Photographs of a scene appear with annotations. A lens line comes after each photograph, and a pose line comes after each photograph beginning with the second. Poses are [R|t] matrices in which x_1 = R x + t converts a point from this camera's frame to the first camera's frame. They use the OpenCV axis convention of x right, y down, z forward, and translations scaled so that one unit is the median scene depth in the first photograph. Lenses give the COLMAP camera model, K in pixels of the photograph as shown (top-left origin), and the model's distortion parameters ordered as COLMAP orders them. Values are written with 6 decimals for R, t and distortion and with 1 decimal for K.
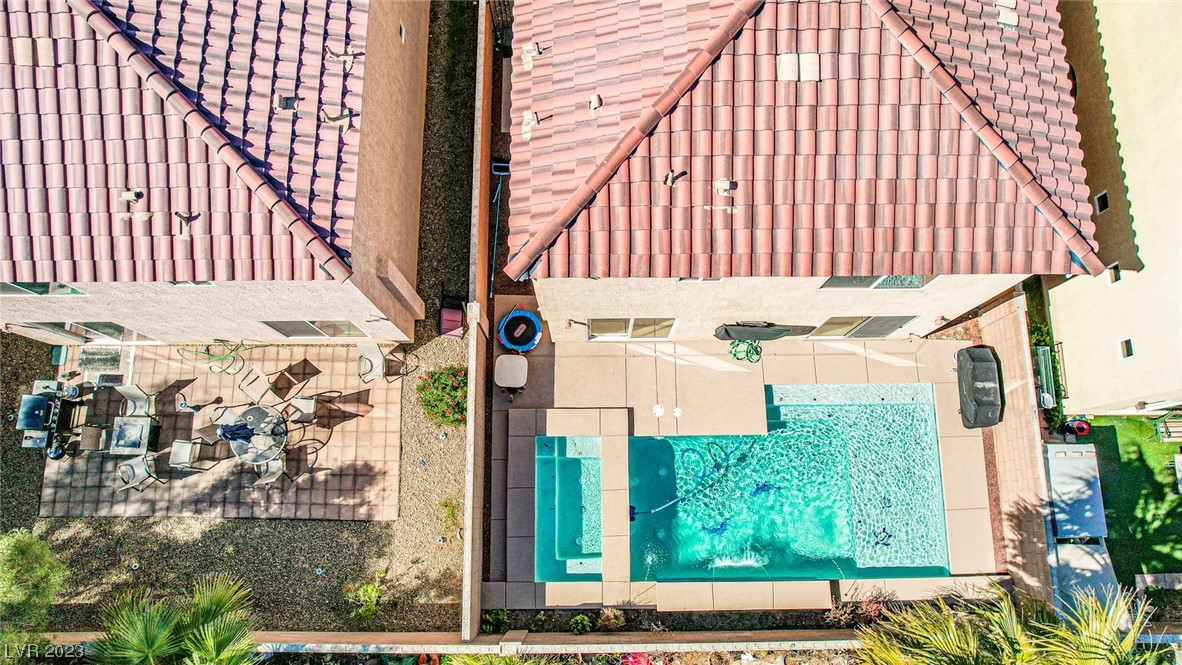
lens RADIAL K [[828.0, 0, 584.7], [0, 828.0, 330.1], [0, 0, 1]] dist [-0.053193, 0.023766]
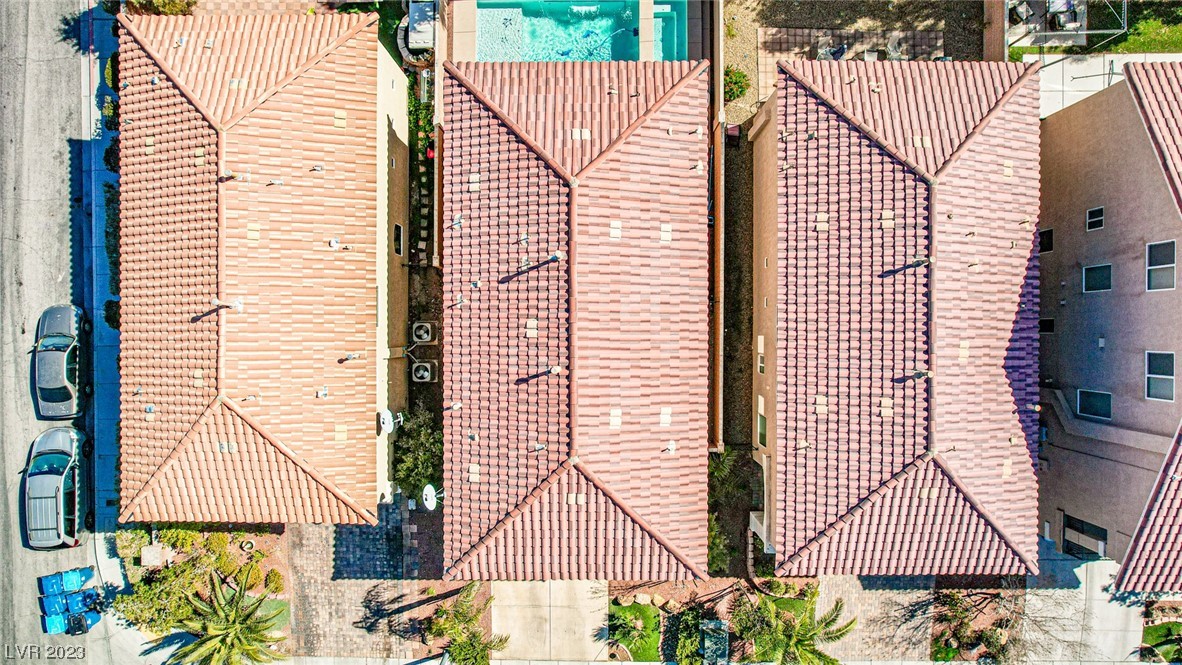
lens RADIAL K [[768.0, 0, 601.2], [0, 768.0, 330.3], [0, 0, 1]] dist [-0.046893, 0.018484]
pose [[-0.999905, -0.004586, 0.013024, 0.129635], [0.007331, -0.975643, 0.219241, -0.962792], [0.011701, 0.219316, 0.975584, -0.683241]]
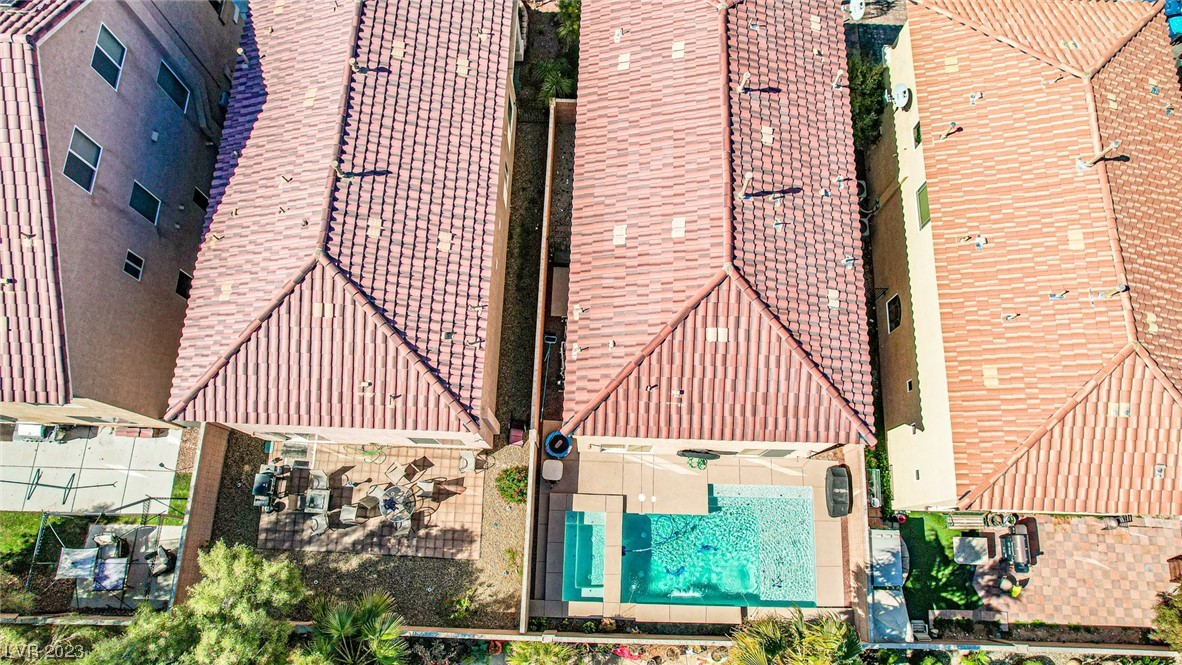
lens RADIAL K [[768.0, 0, 596.7], [0, 768.0, 340.4], [0, 0, 1]] dist [-0.046893, 0.018484]
pose [[0.999114, 0.041185, 0.008639, -0.028995], [-0.040677, 0.997796, -0.052425, -0.147599], [-0.010779, 0.052027, 0.998588, -0.597587]]
